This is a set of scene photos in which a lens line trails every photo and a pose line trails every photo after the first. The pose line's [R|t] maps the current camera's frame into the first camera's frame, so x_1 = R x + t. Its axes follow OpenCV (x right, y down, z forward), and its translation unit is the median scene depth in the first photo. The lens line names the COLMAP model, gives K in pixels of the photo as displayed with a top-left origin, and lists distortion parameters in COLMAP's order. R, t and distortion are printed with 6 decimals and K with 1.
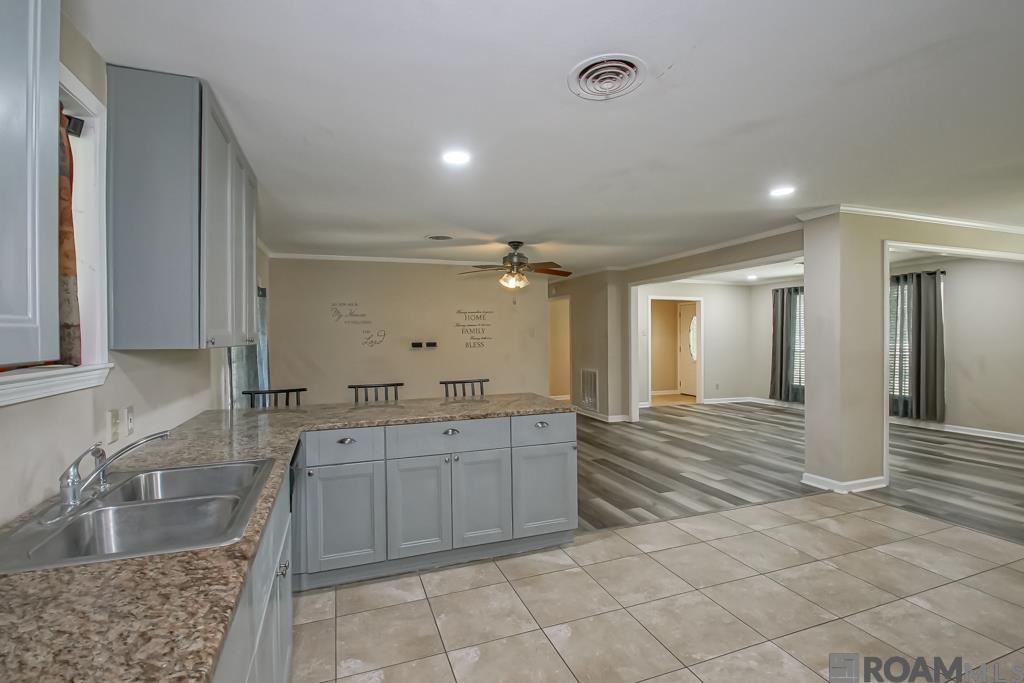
lens RADIAL K [[482.6, 0, 490.5], [0, 482.6, 335.6], [0, 0, 1]] dist [0.002568, -0.008038]
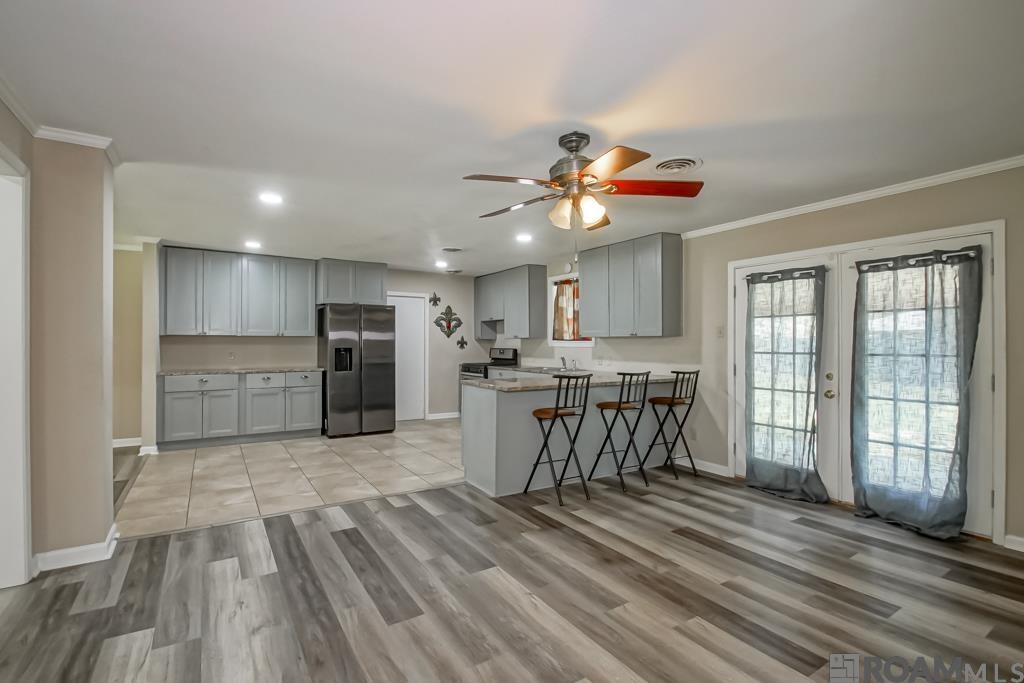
lens RADIAL K [[470.3, 0, 503.5], [0, 470.3, 342.6], [0, 0, 1]] dist [0.001289, -0.008298]
pose [[-0.969175, 0.008970, -0.246212, 0.297687], [0.008273, 0.999958, 0.003866, 0.022454], [0.246236, 0.001710, -0.969208, 1.768962]]
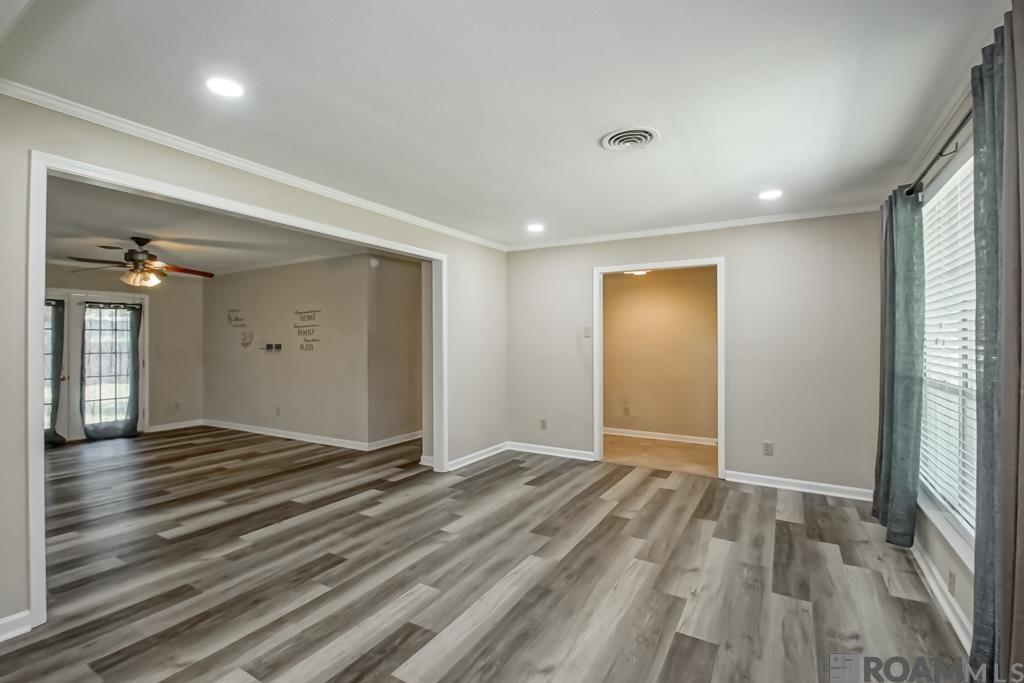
lens RADIAL K [[470.6, 0, 475.9], [0, 470.6, 338.1], [0, 0, 1]] dist [-0.000207, -0.009286]
pose [[0.626881, -0.001749, -0.779113, 1.429218], [-0.001041, 0.999995, -0.003082, 0.006081], [0.779115, 0.002743, 0.626876, 1.144077]]
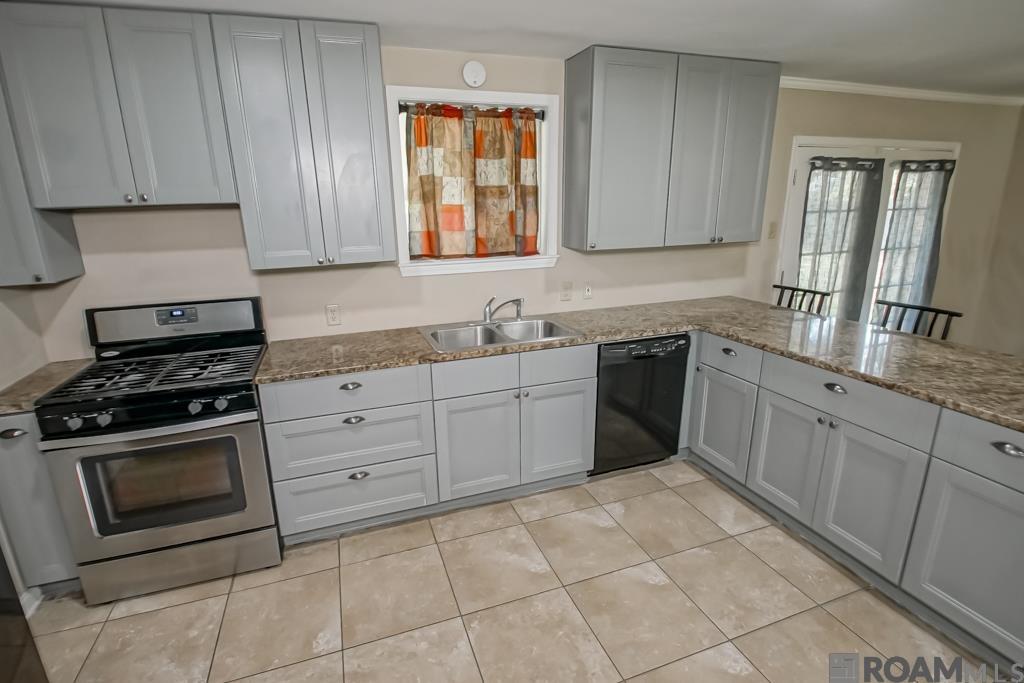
lens RADIAL K [[473.6, 0, 508.2], [0, 473.6, 328.6], [0, 0, 1]] dist [0.000763, -0.009740]
pose [[0.008294, 0.254846, -0.966946, 0.390580], [0.021010, 0.966721, 0.254967, -0.051264], [0.999745, -0.022431, 0.002664, 0.349366]]
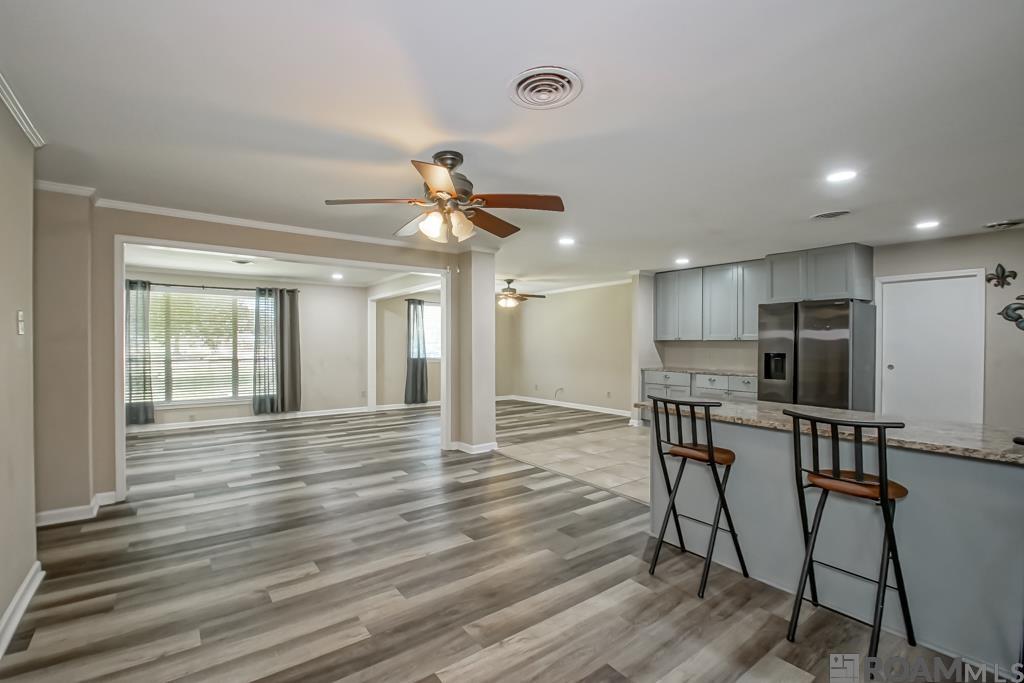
lens RADIAL K [[451.1, 0, 496.7], [0, 451.1, 346.4], [0, 0, 1]] dist [-0.009737, -0.000208]
pose [[-0.308678, 0.001350, 0.951166, -0.523719], [0.001946, 0.999998, -0.000788, 0.021221], [-0.951165, 0.001608, -0.308680, 1.342841]]
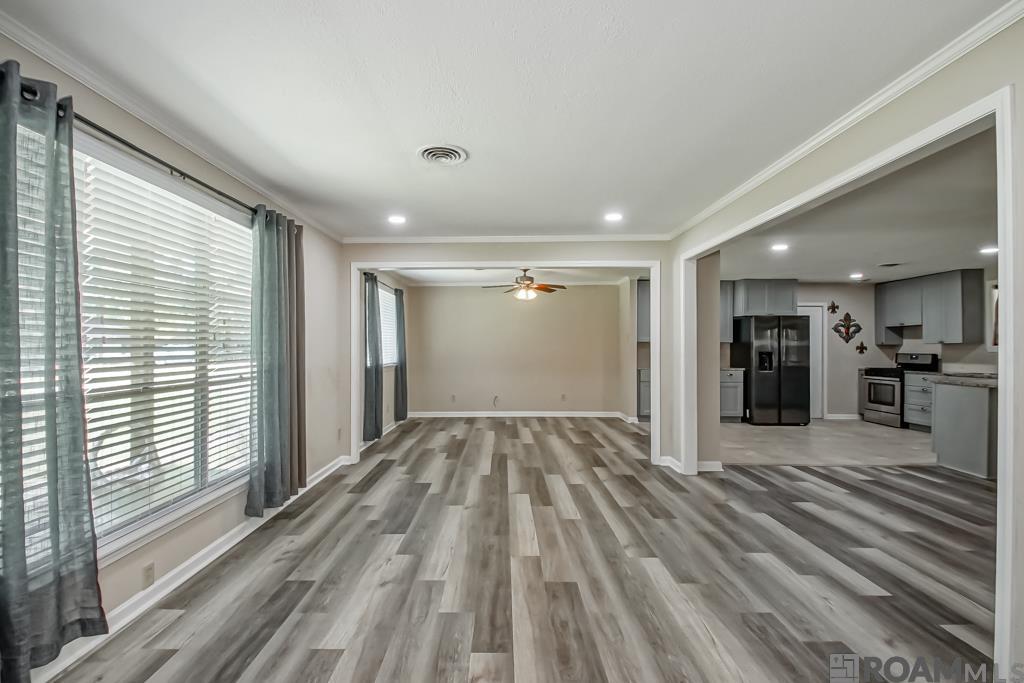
lens RADIAL K [[473.1, 0, 487.8], [0, 473.1, 343.8], [0, 0, 1]] dist [-0.000127, -0.014770]
pose [[-0.941457, 0.007661, 0.337046, 0.805906], [0.005509, 0.999958, -0.007342, 0.017441], [-0.337088, -0.005055, -0.941460, 2.266357]]
